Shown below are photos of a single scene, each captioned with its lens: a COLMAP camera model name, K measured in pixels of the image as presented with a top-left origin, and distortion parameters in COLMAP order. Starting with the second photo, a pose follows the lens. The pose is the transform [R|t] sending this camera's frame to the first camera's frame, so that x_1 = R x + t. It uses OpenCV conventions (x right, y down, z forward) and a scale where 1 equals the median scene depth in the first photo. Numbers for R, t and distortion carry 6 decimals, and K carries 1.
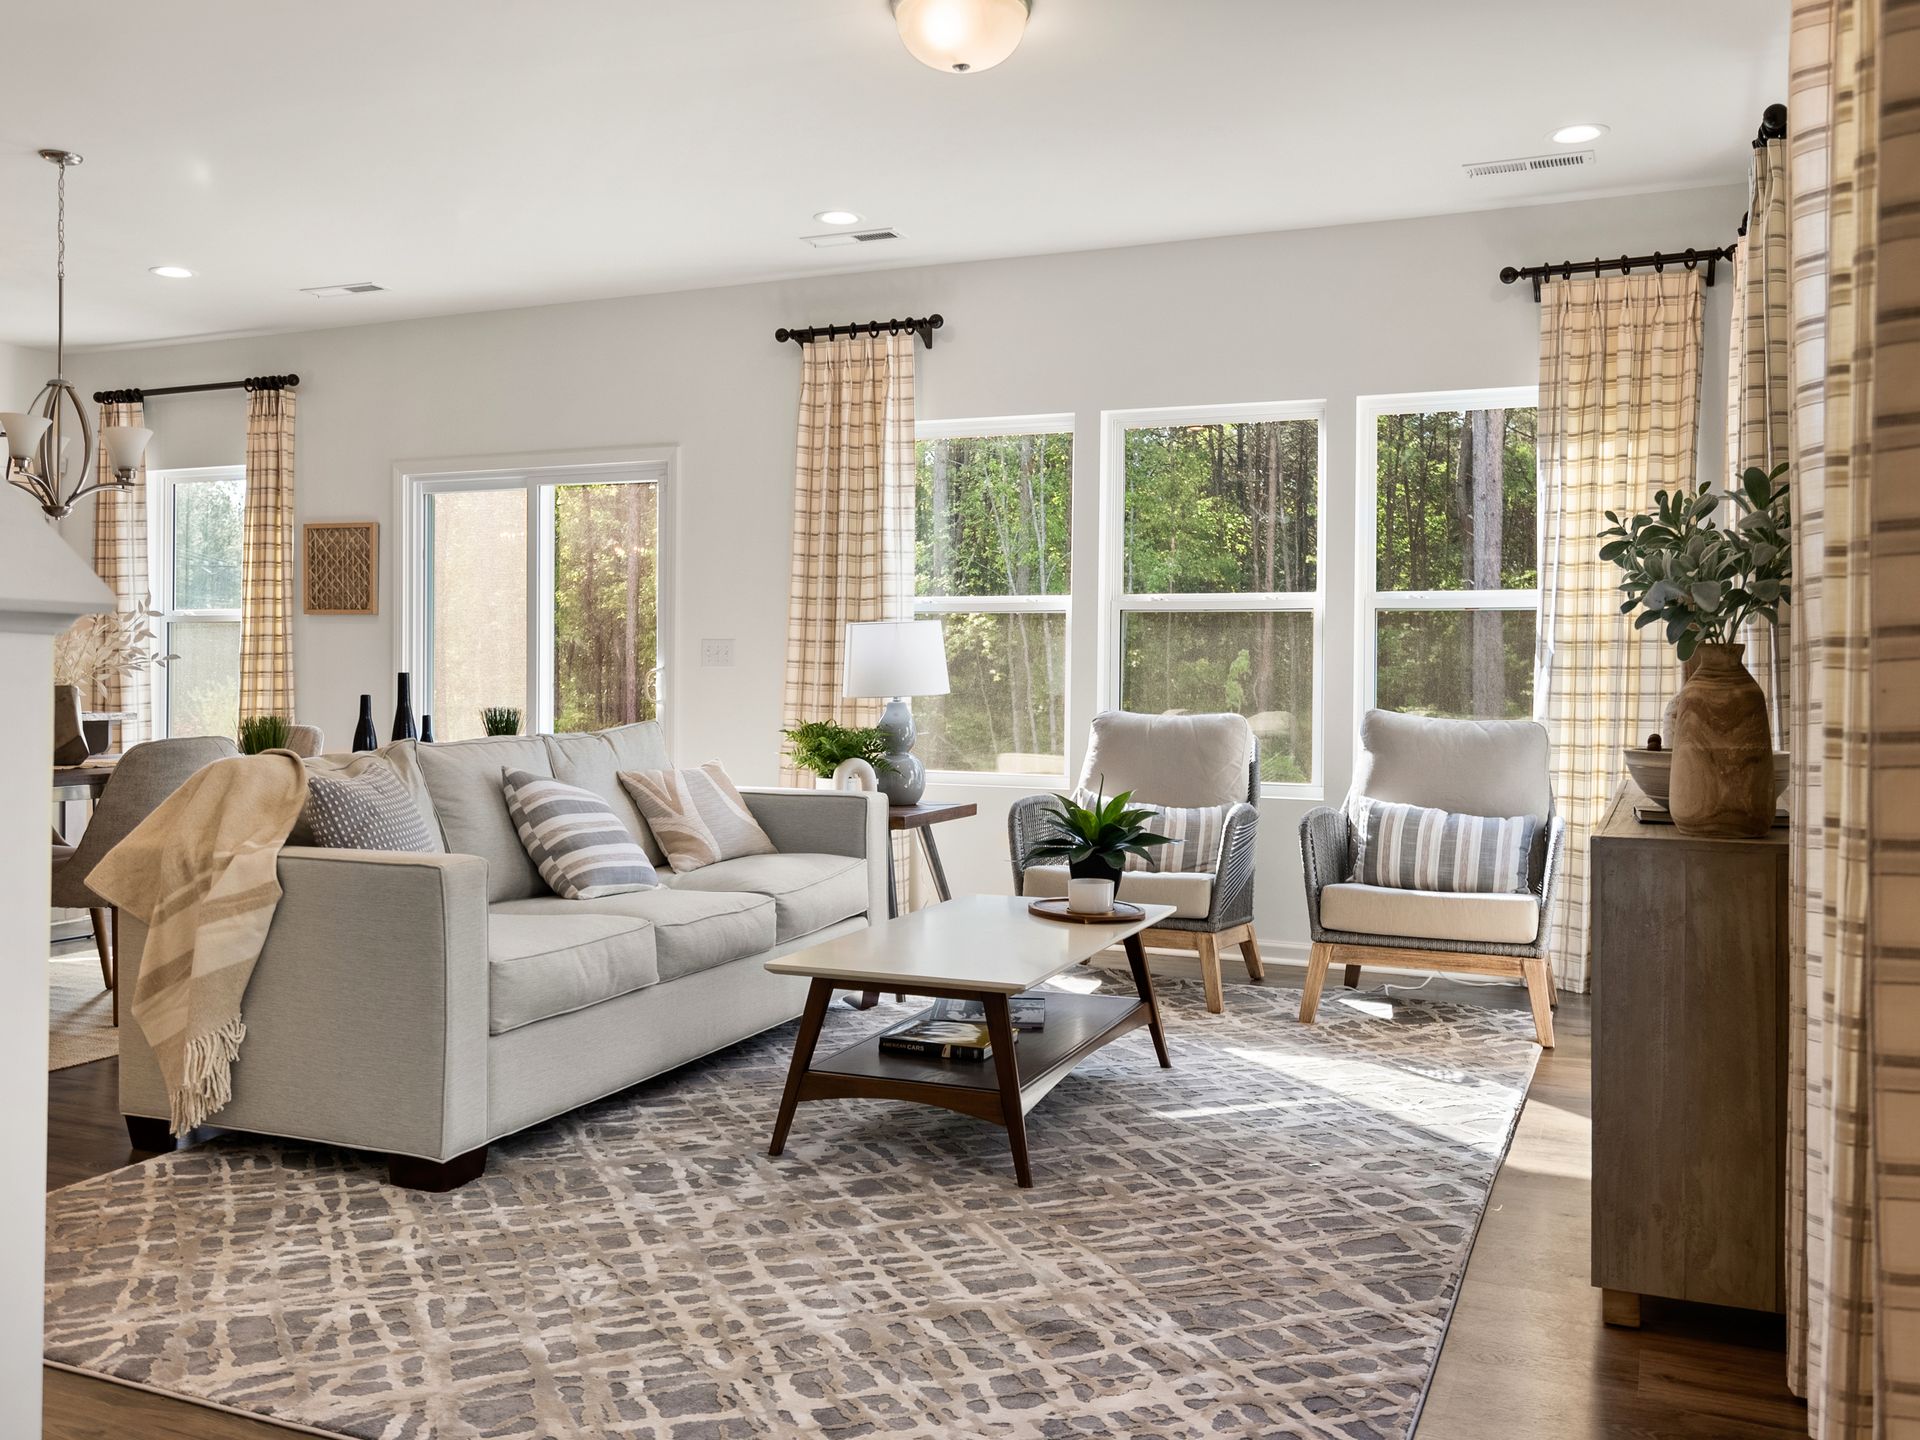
lens RADIAL K [[1645.8, 0, 956.5], [0, 1645.8, 668.1], [0, 0, 1]] dist [0.014059, -0.002940]
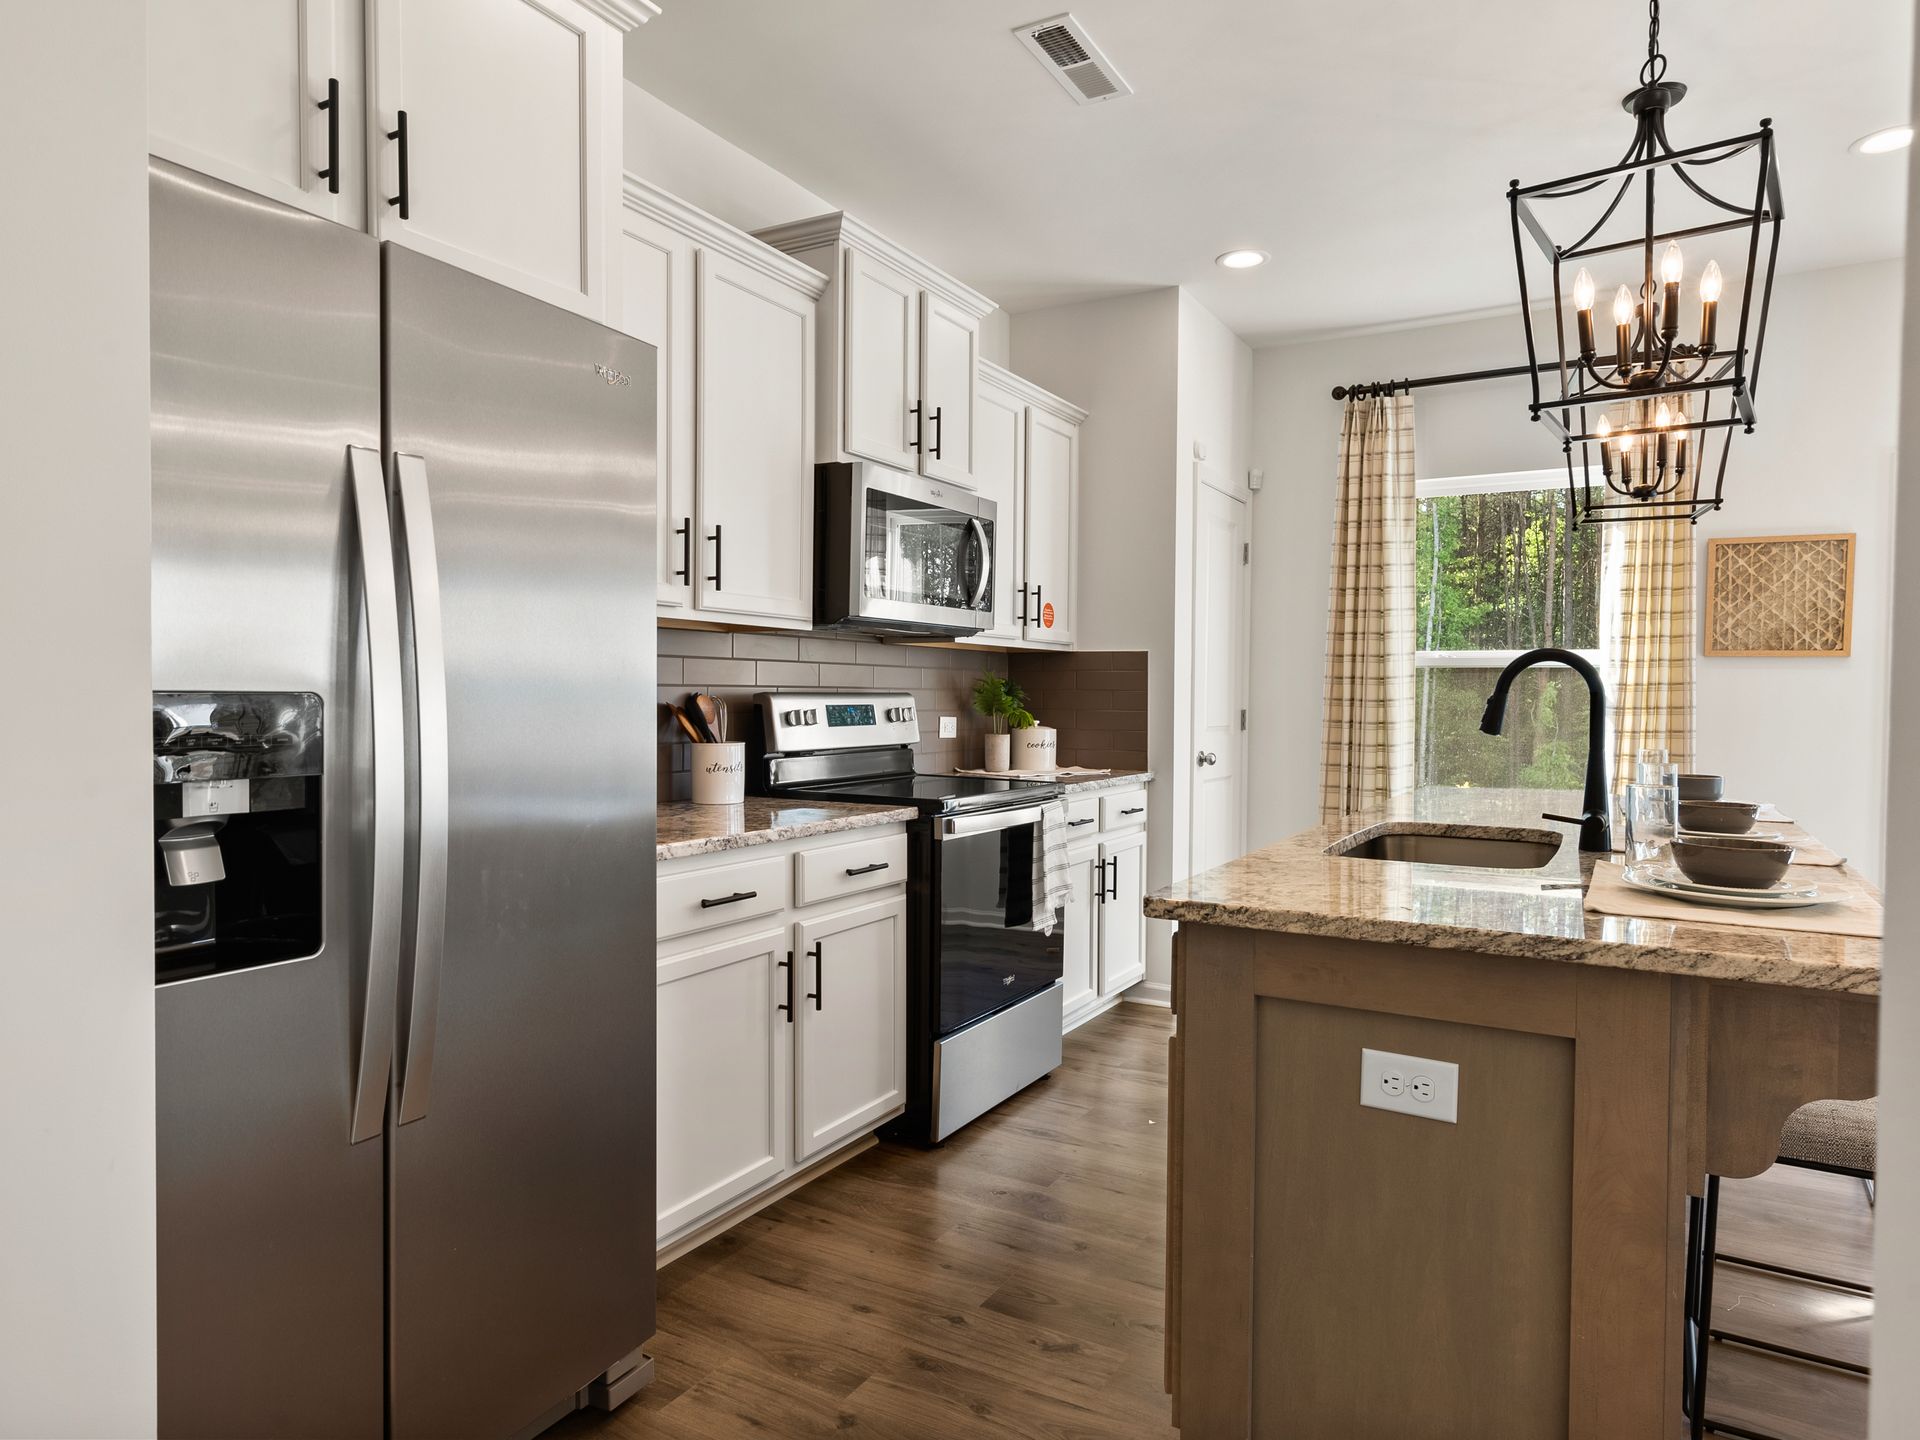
lens RADIAL K [[1163.2, 0, 960.0], [0, 1163.2, 720.0], [0, 0, 1]] dist [0.001495, 0.000305]
pose [[0.993590, 0.006351, -0.112863, -1.067285], [-0.003520, 0.999674, 0.025269, -0.024410], [0.112987, -0.024710, 0.993289, 0.661350]]
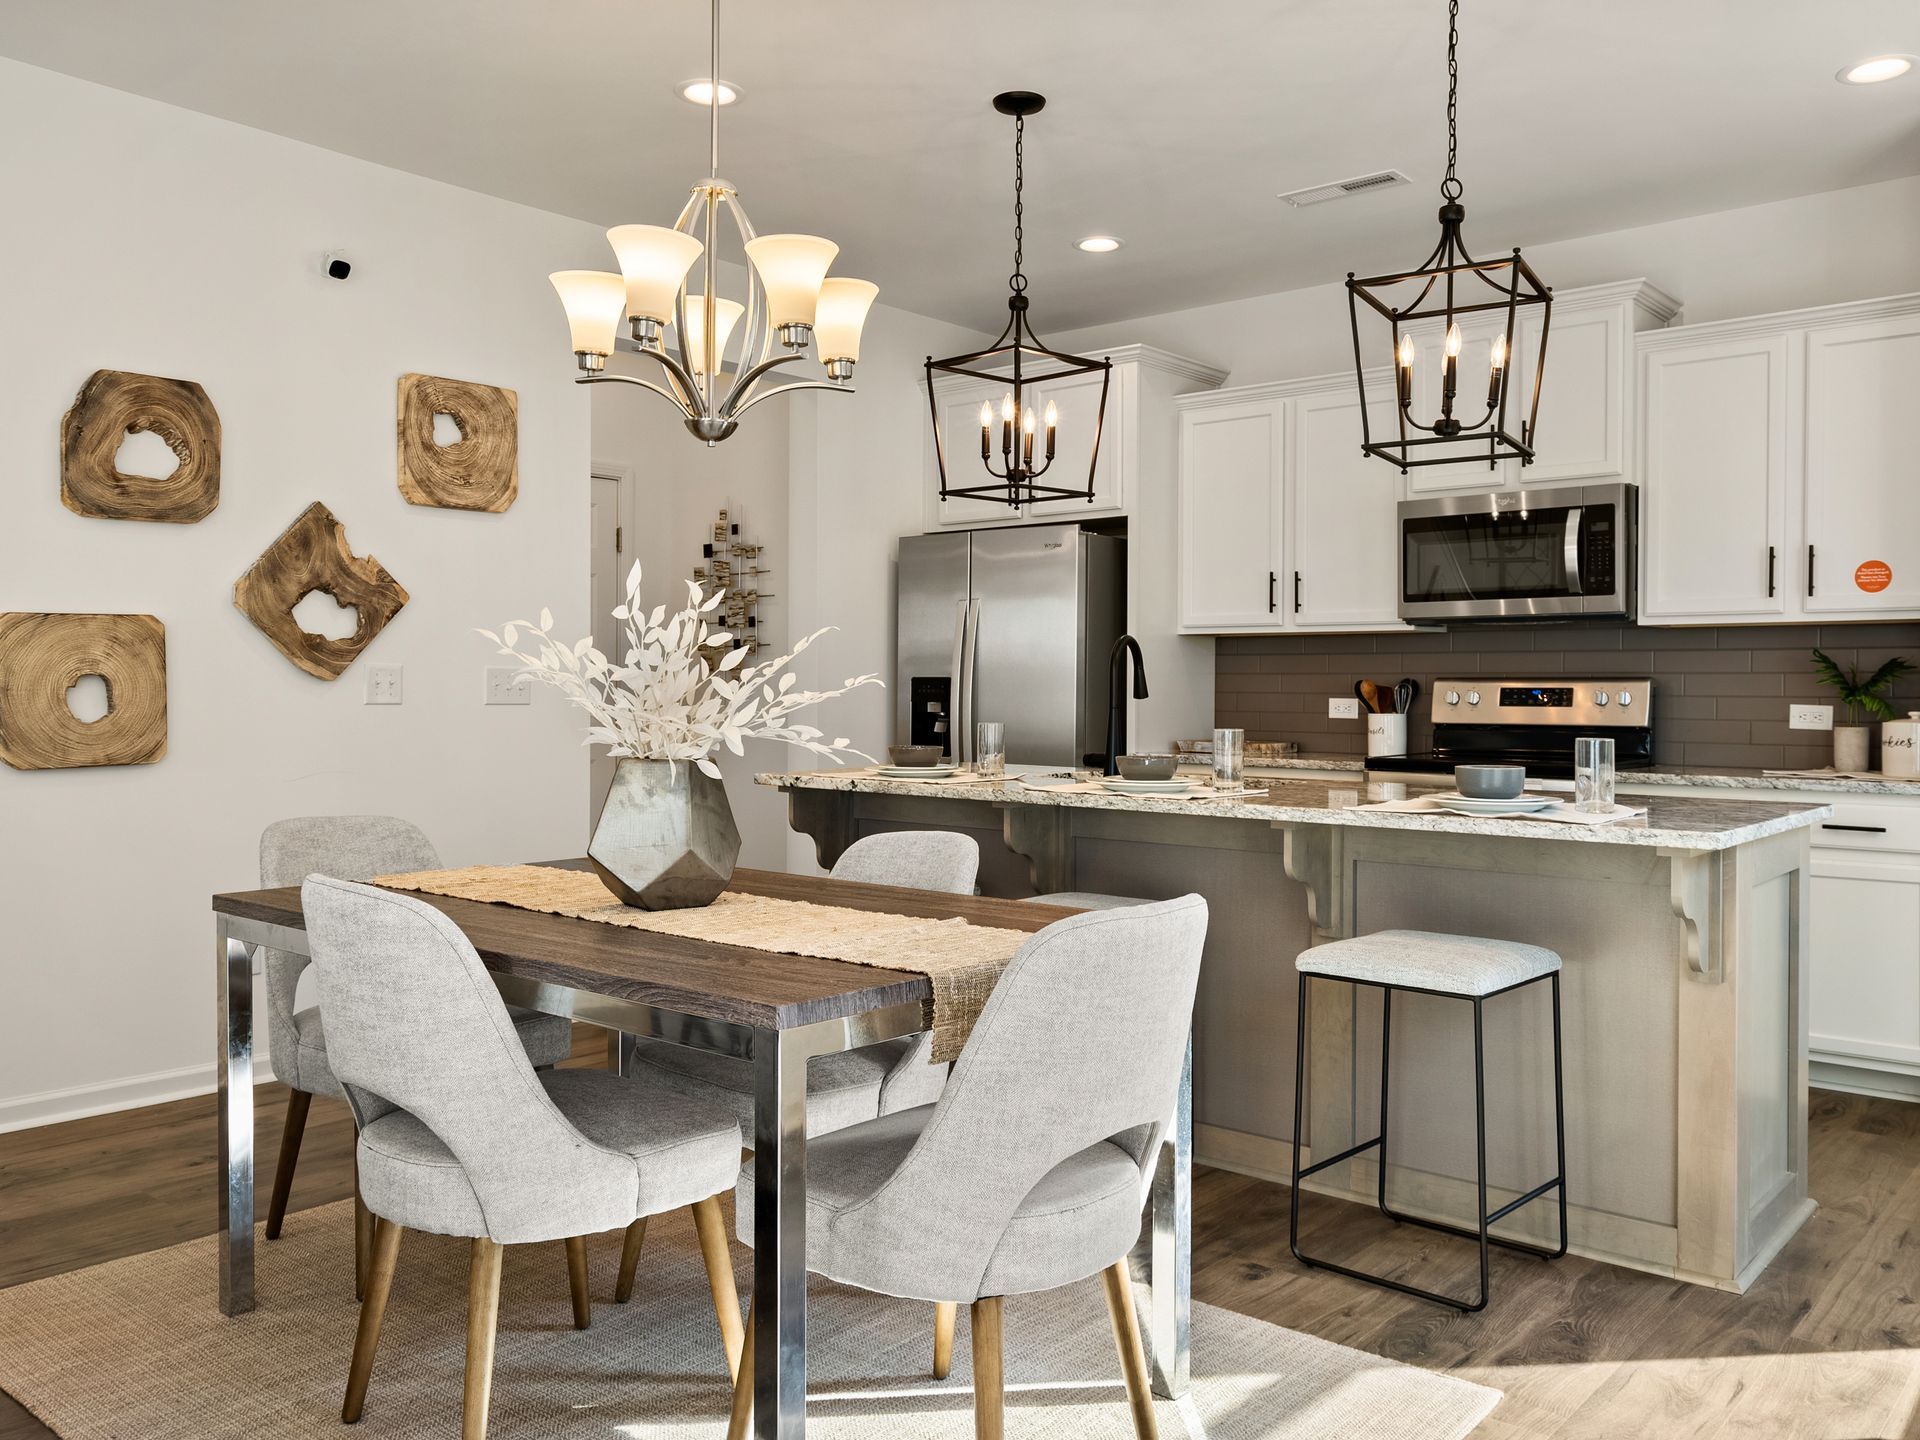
lens RADIAL K [[1513.1, 0, 961.6], [0, 1513.1, 689.4], [0, 0, 1]] dist [0.000844, 0.001184]
pose [[-0.291947, -0.003278, -0.956429, -0.109430], [-0.003141, 0.999992, -0.002469, -0.011064], [0.956429, 0.002283, -0.291954, 1.279548]]
